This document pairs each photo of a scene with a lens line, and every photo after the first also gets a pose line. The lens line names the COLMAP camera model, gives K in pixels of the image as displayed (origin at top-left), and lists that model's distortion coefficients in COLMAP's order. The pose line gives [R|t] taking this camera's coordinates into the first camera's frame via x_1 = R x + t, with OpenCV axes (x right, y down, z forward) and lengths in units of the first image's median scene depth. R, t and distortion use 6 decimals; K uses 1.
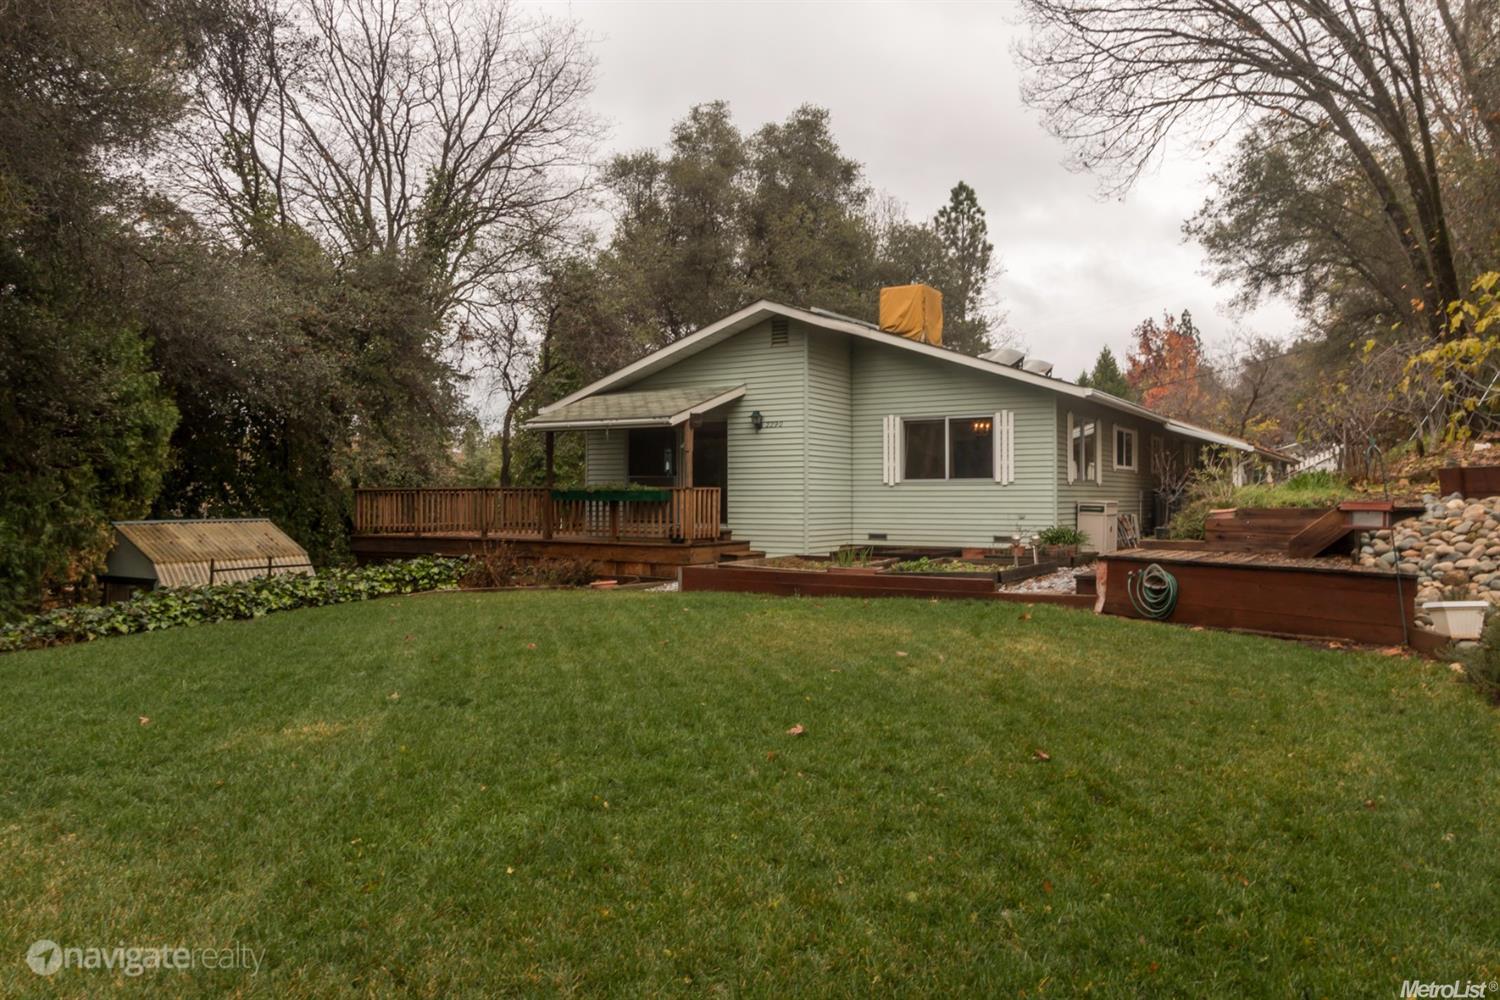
lens RADIAL K [[1157.3, 0, 749.4], [0, 1157.3, 502.4], [0, 0, 1]] dist [-0.006799, -0.000748]
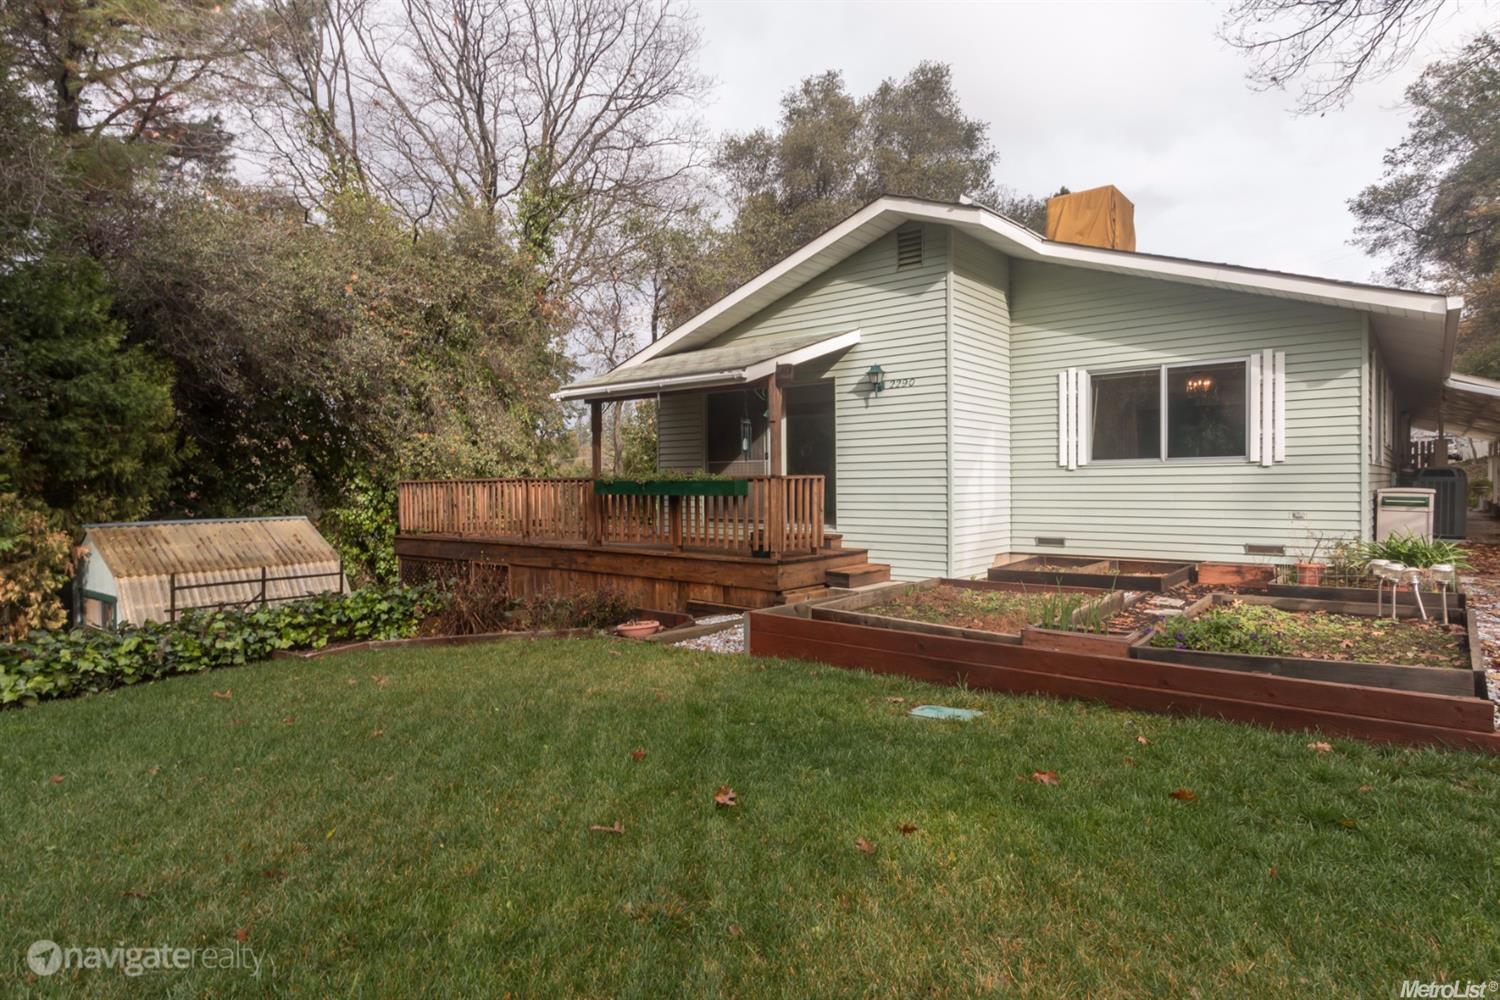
lens RADIAL K [[817.8, 0, 747.7], [0, 817.8, 496.7], [0, 0, 1]] dist [0.000889, -0.000387]
pose [[0.989540, -0.007143, -0.144085, 0.000043], [0.009186, 0.999866, 0.013514, -0.006572], [0.143969, -0.014696, 0.989473, 0.488952]]
